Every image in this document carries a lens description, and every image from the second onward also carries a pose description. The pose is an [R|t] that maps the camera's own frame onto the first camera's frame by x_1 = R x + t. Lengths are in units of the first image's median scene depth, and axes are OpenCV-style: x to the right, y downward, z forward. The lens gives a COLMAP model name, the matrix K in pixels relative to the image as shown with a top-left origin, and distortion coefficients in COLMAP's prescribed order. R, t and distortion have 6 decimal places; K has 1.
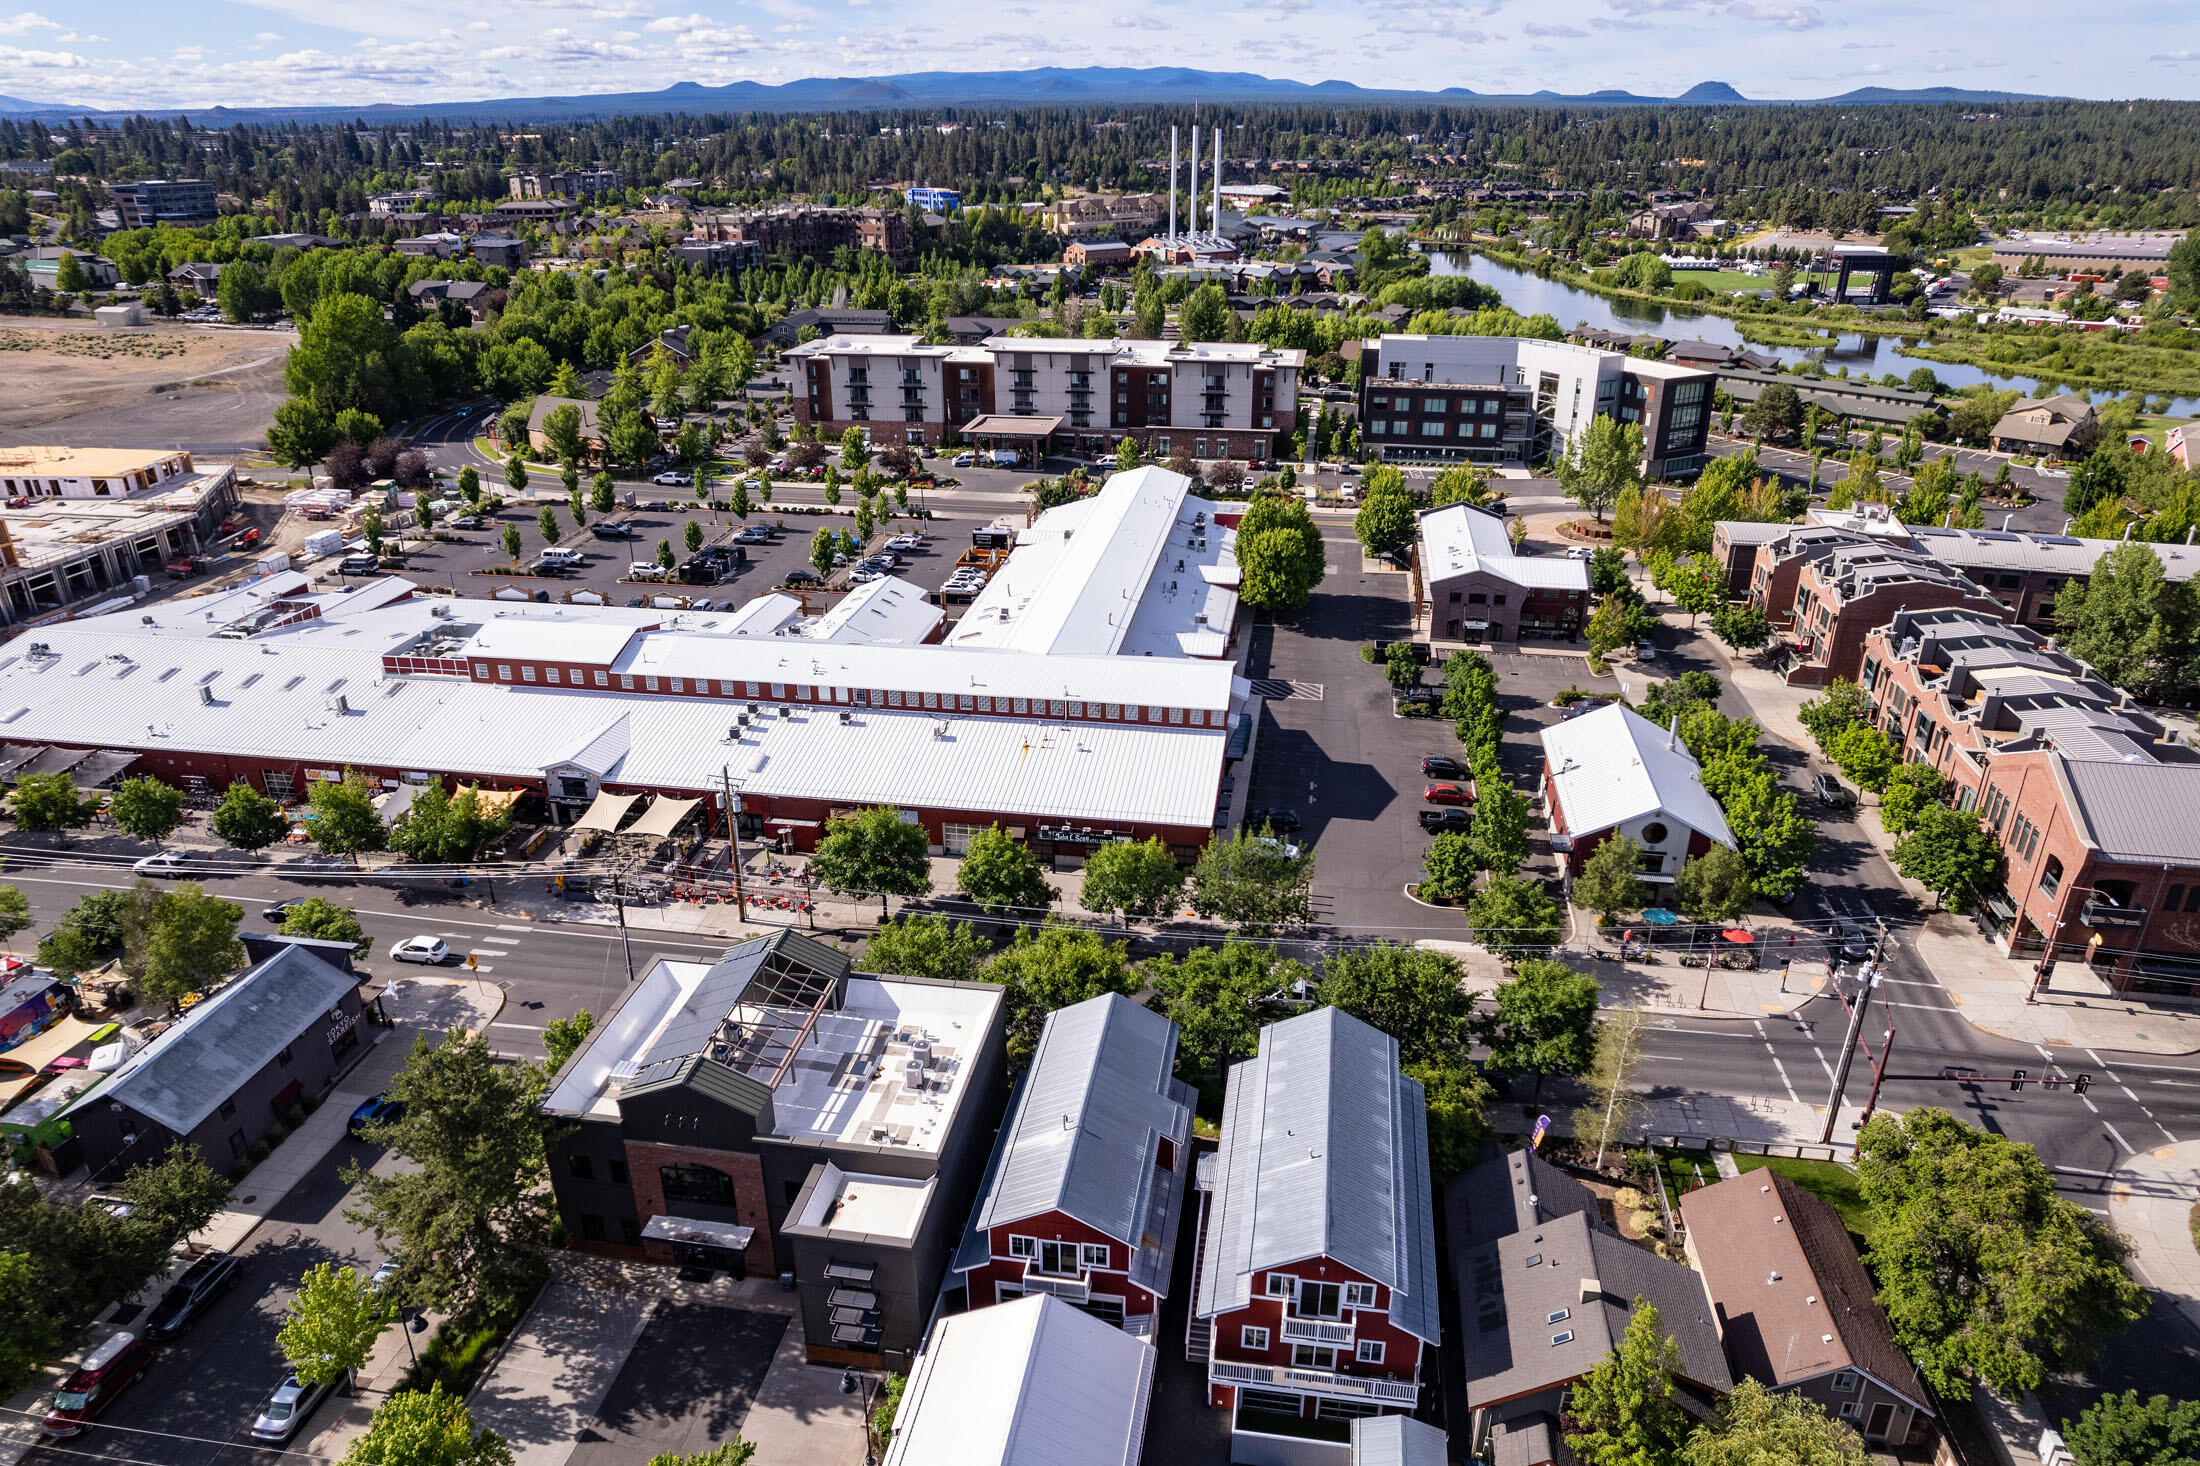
lens RADIAL K [[1409.6, 0, 1100.0], [0, 1409.6, 733.0], [0, 0, 1]] dist [-0.082883, 0.073411]
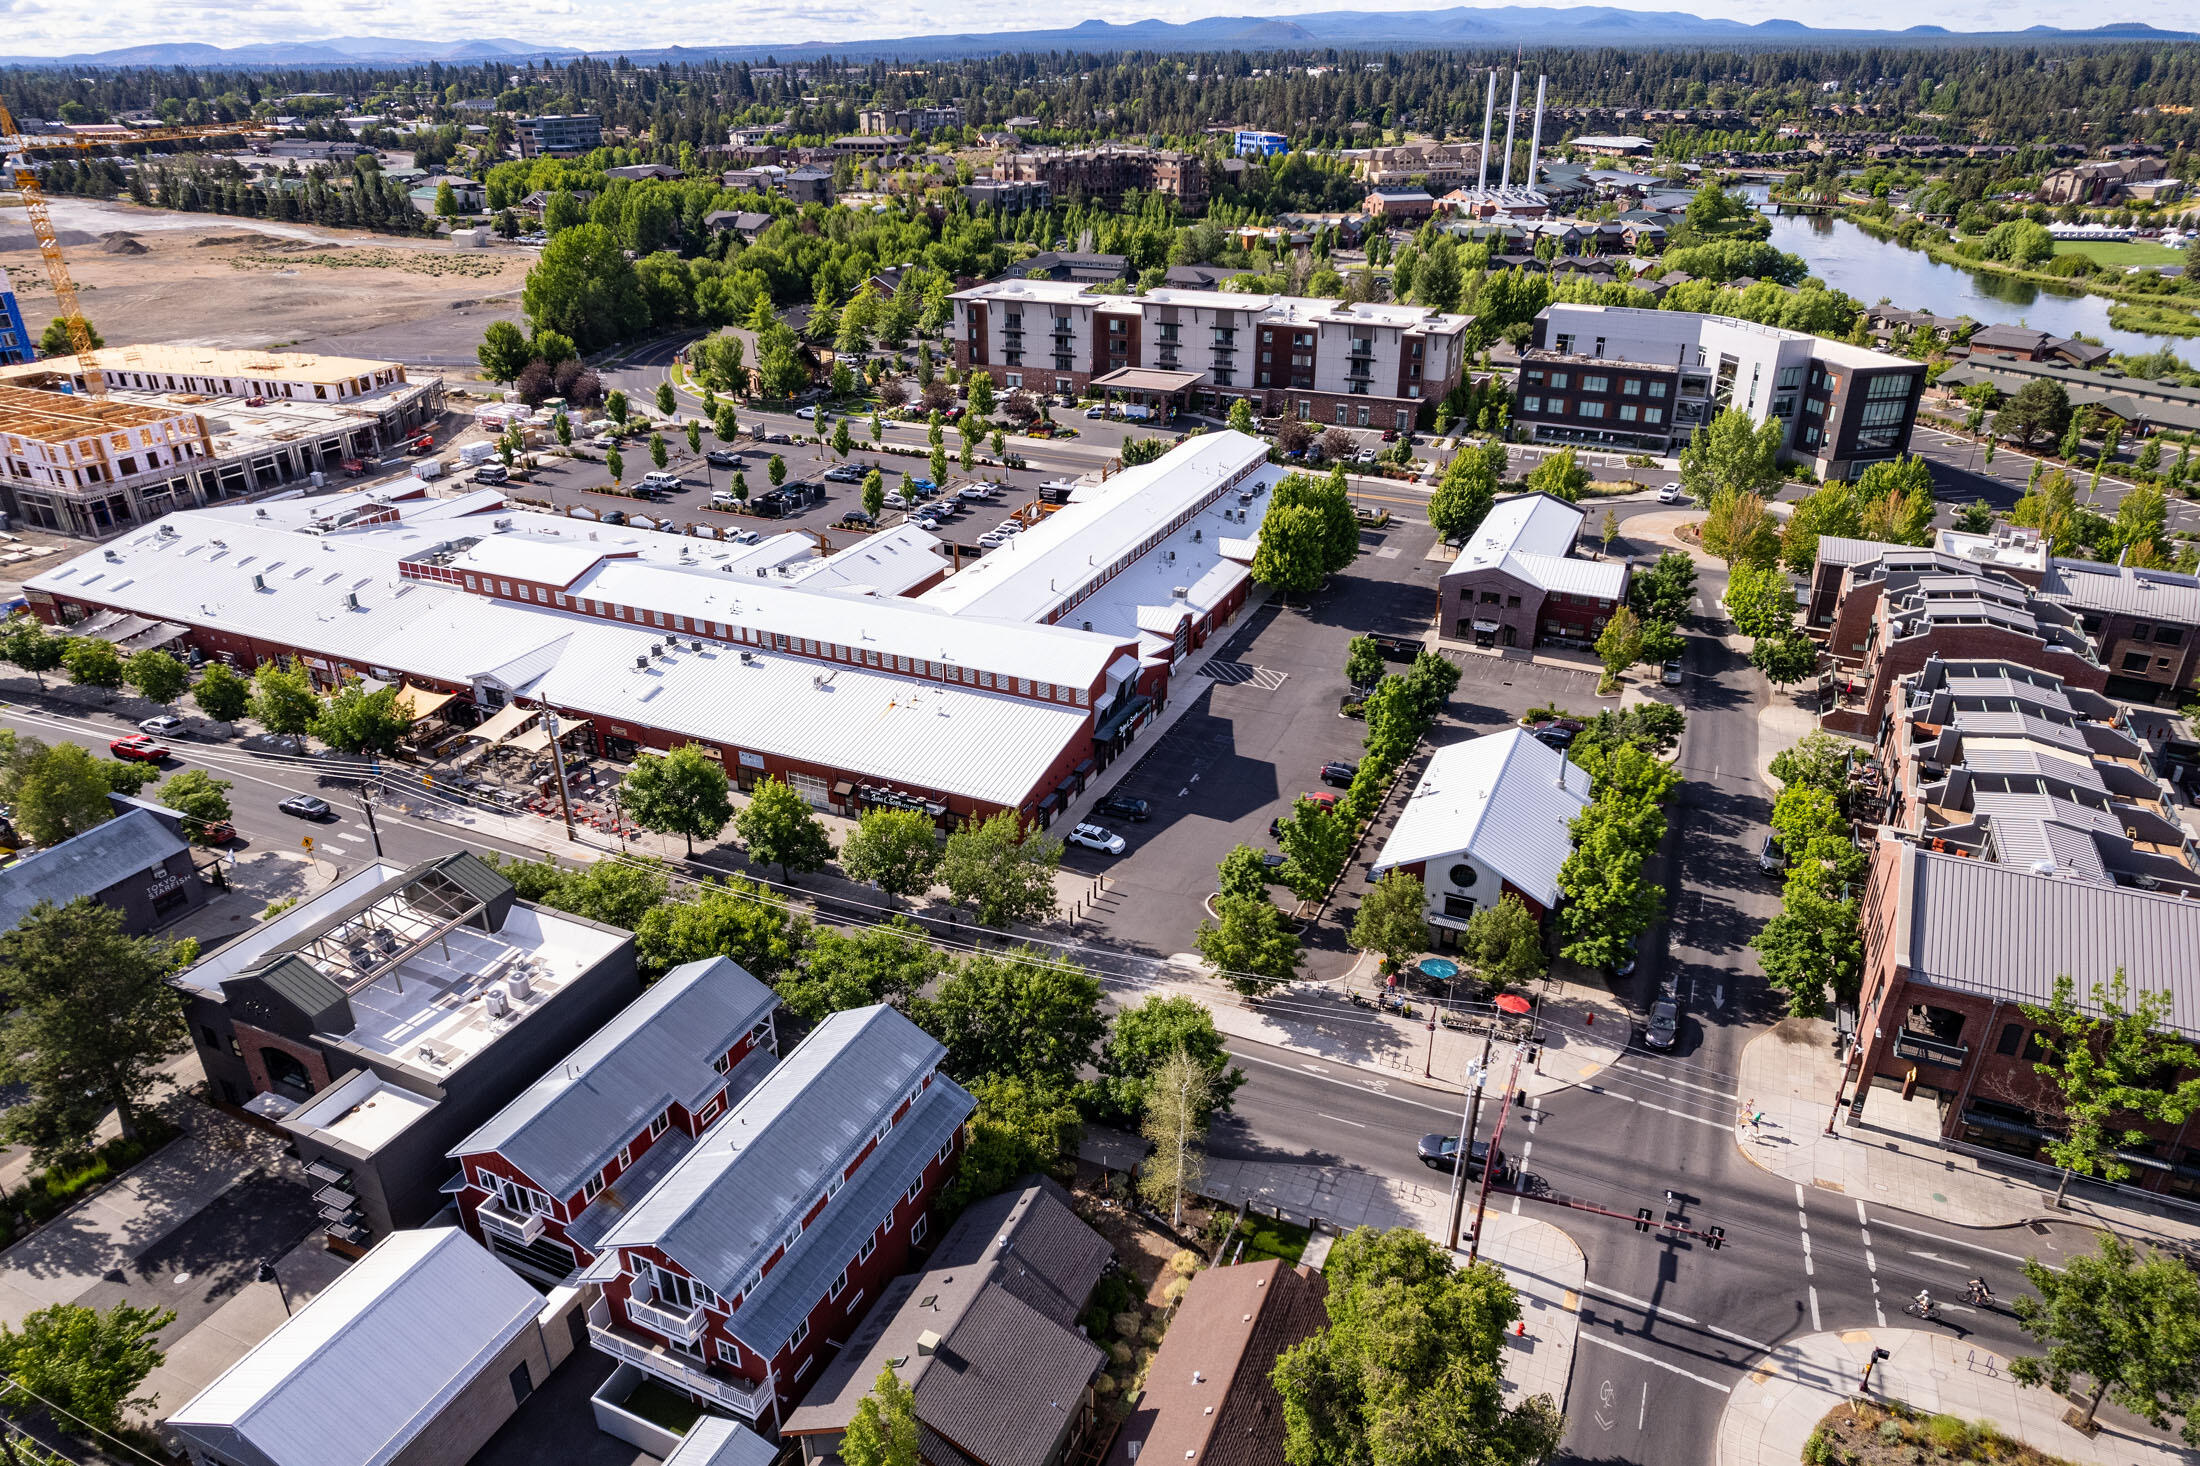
lens RADIAL K [[1409.6, 0, 1100.0], [0, 1409.6, 733.0], [0, 0, 1]] dist [-0.082883, 0.073411]
pose [[0.965861, 0.112691, -0.233265, 0.217767], [-0.104177, 0.993373, 0.048543, -0.022877], [0.237190, -0.022585, 0.971201, 0.040961]]
